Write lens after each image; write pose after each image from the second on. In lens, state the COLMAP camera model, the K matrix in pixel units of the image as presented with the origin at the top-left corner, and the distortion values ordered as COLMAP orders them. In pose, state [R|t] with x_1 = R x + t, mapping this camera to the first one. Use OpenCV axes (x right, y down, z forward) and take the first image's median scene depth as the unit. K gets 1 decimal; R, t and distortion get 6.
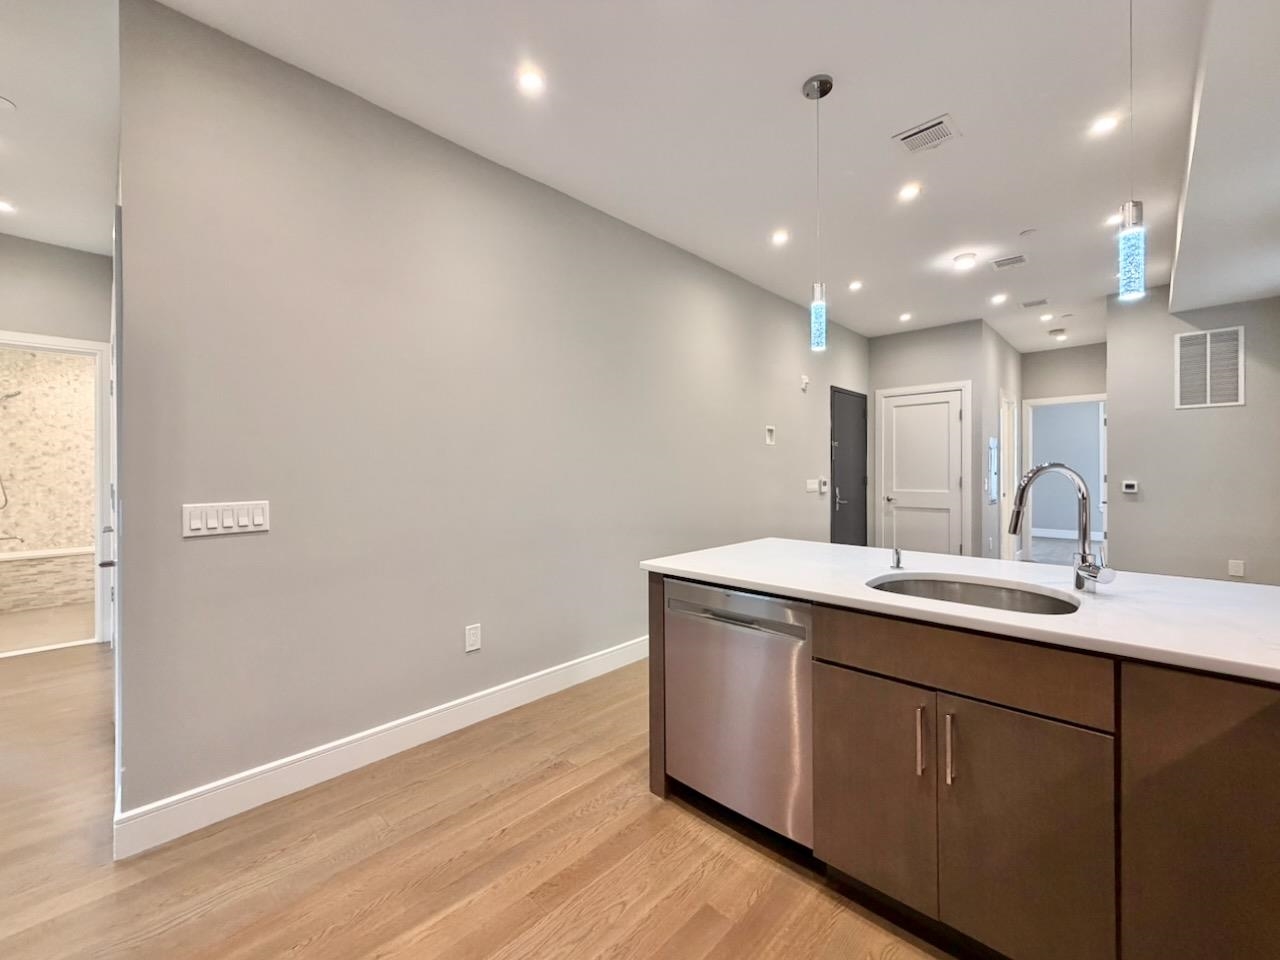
lens RADIAL K [[516.8, 0, 628.1], [0, 516.8, 472.0], [0, 0, 1]] dist [-0.001415, -0.000021]
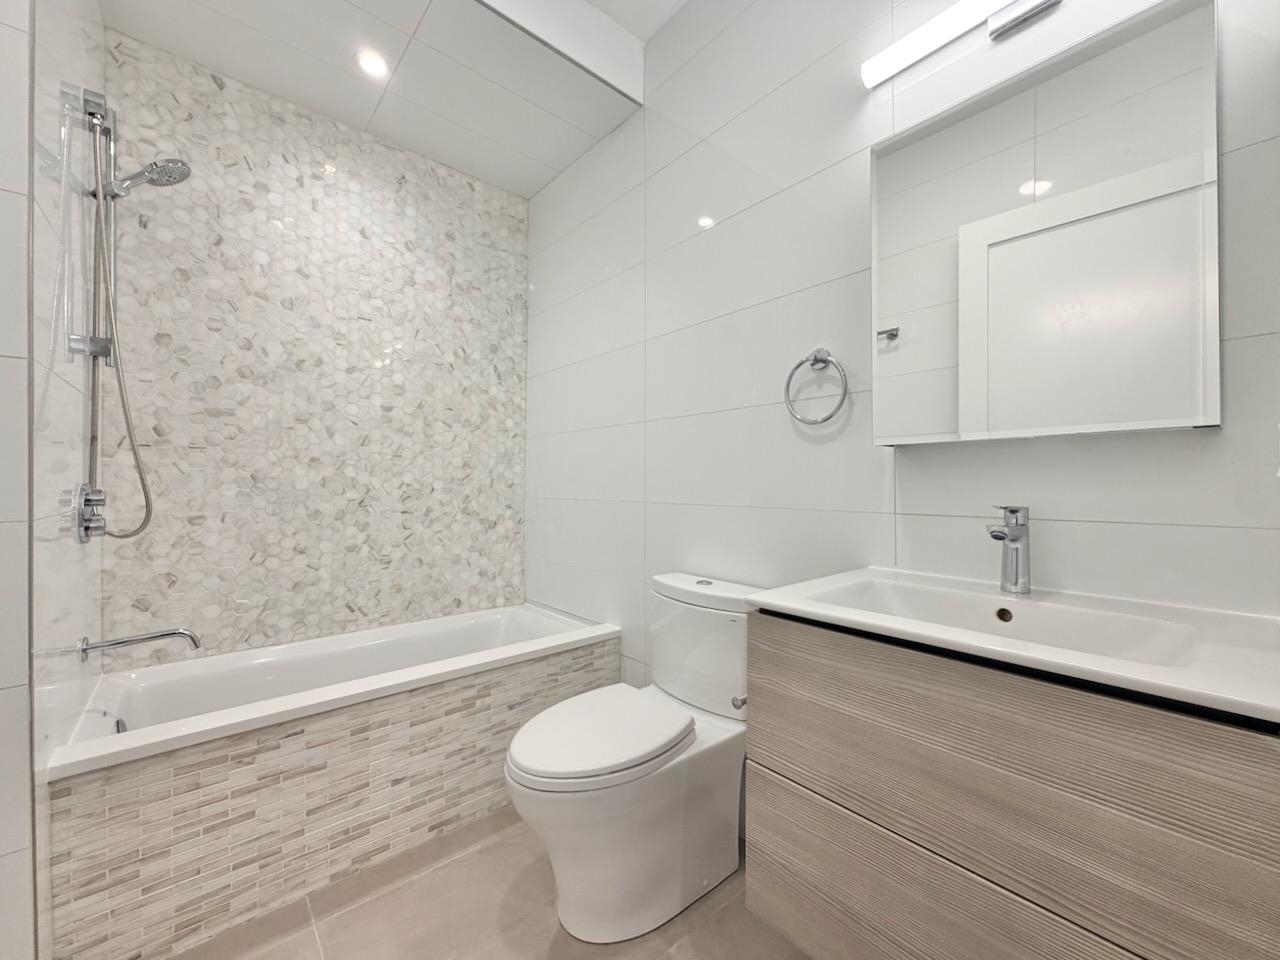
lens RADIAL K [[516.8, 0, 631.7], [0, 516.8, 483.0], [0, 0, 1]] dist [-0.001415, -0.000021]
pose [[0.995352, 0.004651, -0.096187, -0.837449], [-0.005000, 0.999982, -0.003387, 0.037853], [0.096169, 0.003853, 0.995358, 0.680233]]
